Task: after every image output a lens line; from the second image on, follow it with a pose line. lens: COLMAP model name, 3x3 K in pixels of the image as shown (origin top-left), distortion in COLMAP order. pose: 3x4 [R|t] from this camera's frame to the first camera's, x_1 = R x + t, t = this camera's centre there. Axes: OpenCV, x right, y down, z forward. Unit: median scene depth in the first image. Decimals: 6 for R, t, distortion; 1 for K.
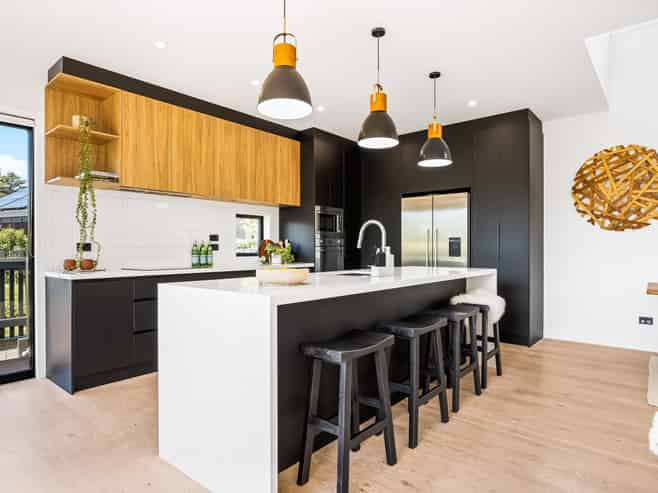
lens RADIAL K [[400.8, 0, 324.9], [0, 400.8, 248.2], [0, 0, 1]] dist [-0.008513, 0.006546]
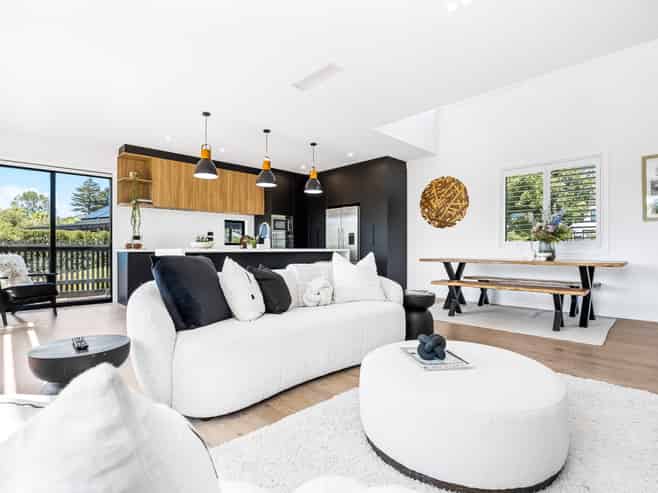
lens RADIAL K [[349.1, 0, 325.9], [0, 349.1, 248.7], [0, 0, 1]] dist [0.000193, -0.002669]
pose [[0.995124, -0.000899, -0.098624, 0.409502], [0.000526, 0.999993, -0.003805, 0.049432], [0.098627, 0.003734, 0.995117, -0.508152]]
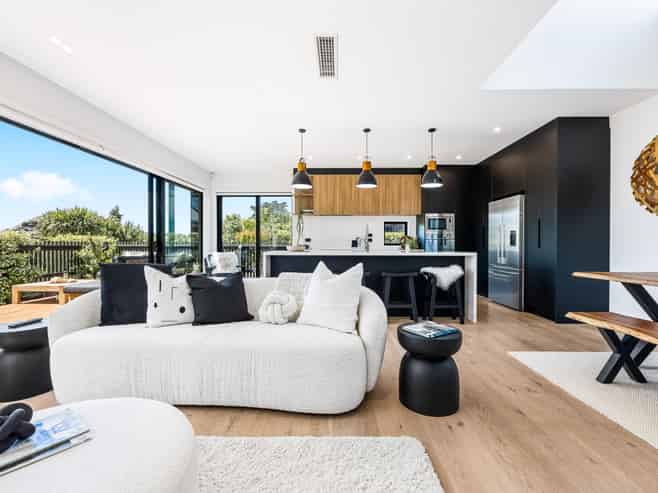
lens RADIAL K [[299.7, 0, 332.9], [0, 299.7, 241.5], [0, 0, 1]] dist [0.003466, -0.000456]
pose [[0.633598, -0.005892, -0.773640, 0.792574], [-0.005482, 0.999912, -0.012105, 0.024124], [0.773643, 0.011910, 0.633510, -0.051454]]
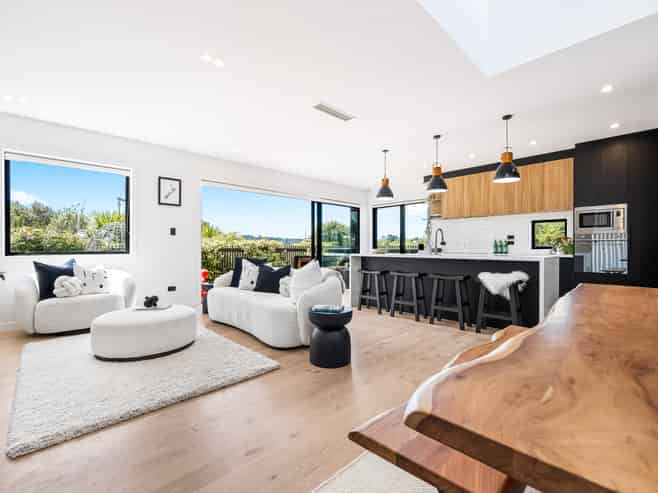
lens RADIAL K [[299.7, 0, 329.0], [0, 299.7, 246.9], [0, 0, 1]] dist [0.003466, -0.000456]
pose [[-0.105742, -0.001737, -0.994392, 1.157523], [-0.003827, 0.999992, -0.001340, 0.021609], [0.994386, 0.003664, -0.105748, 0.411868]]
